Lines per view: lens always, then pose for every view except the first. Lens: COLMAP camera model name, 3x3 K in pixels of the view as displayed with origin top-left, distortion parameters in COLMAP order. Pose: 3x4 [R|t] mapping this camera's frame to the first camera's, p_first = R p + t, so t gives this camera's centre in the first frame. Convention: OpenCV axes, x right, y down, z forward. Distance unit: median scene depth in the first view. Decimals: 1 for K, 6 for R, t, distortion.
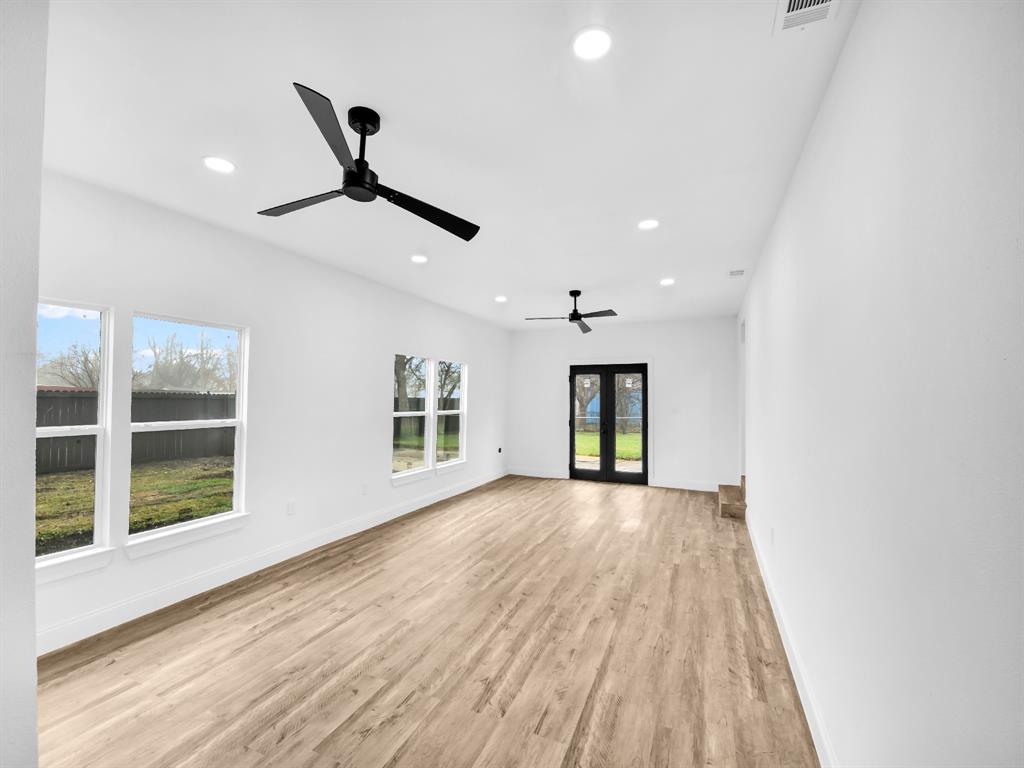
lens RADIAL K [[428.6, 0, 515.0], [0, 428.6, 387.6], [0, 0, 1]] dist [-0.018193, -0.000664]
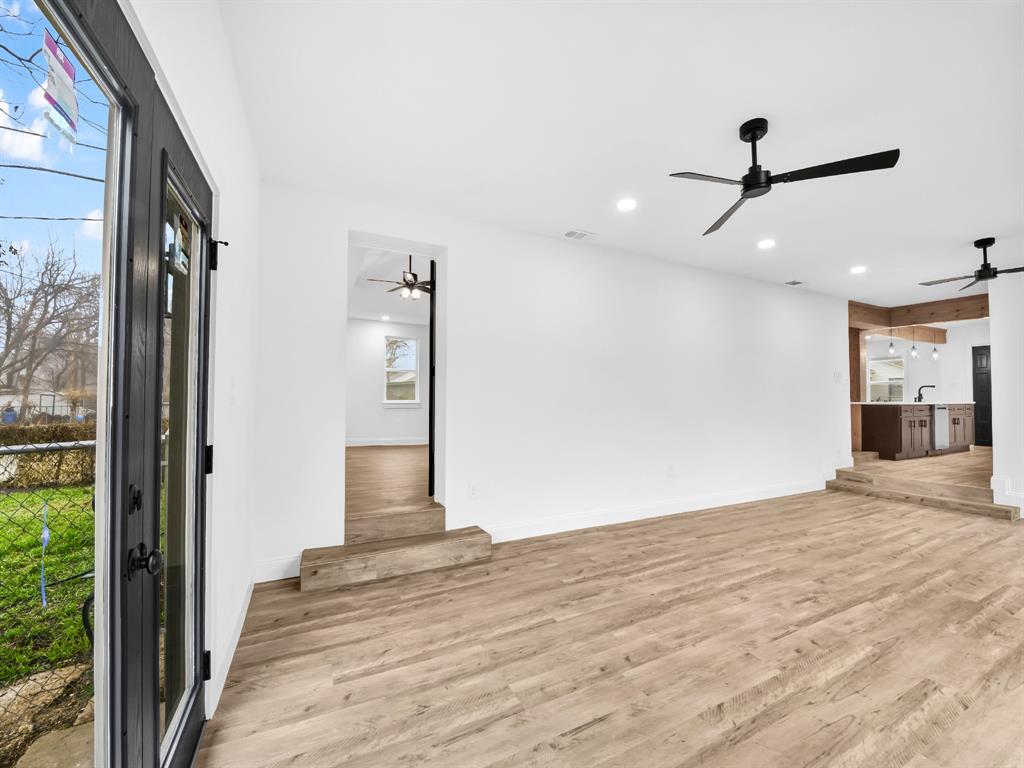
lens RADIAL K [[418.8, 0, 514.2], [0, 418.8, 390.2], [0, 0, 1]] dist [-0.017602, -0.000884]
pose [[-0.768358, 0.009914, 0.639944, 0.074336], [-0.015398, 0.999304, -0.033969, 0.101444], [-0.639835, -0.035954, -0.767671, 1.982090]]
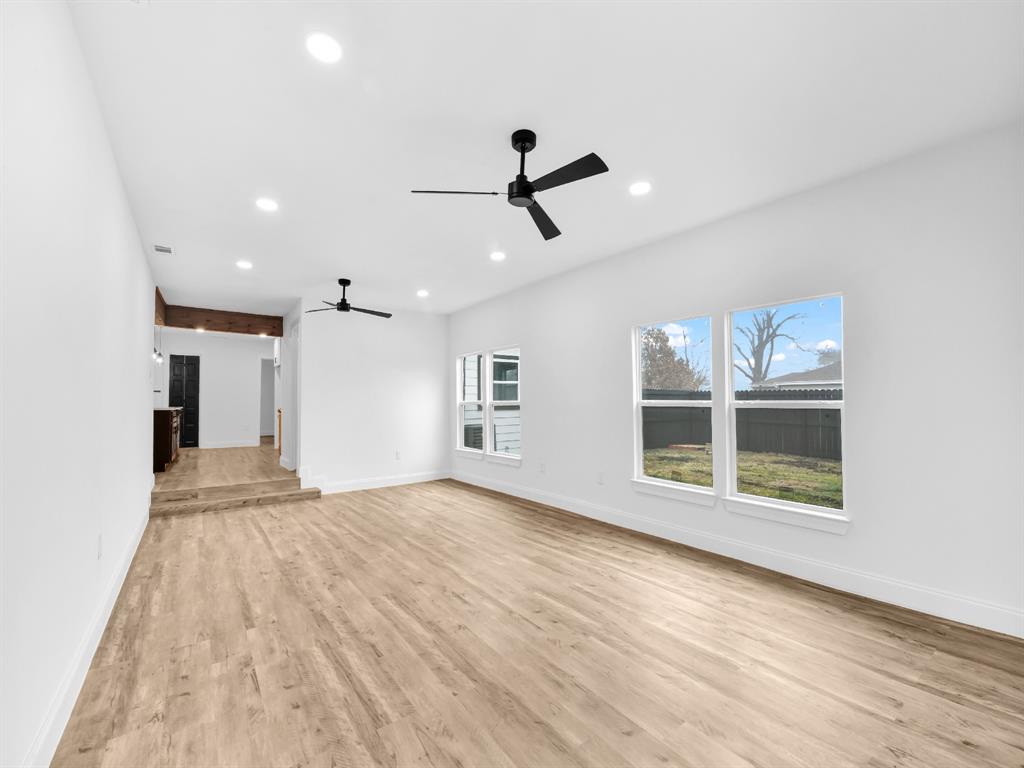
lens RADIAL K [[428.6, 0, 515.0], [0, 428.6, 387.6], [0, 0, 1]] dist [-0.018193, -0.000664]
pose [[-0.487964, -0.032862, -0.872245, 0.721166], [0.019077, 0.998651, -0.048296, 0.094865], [0.872655, -0.040207, -0.486679, 1.604845]]
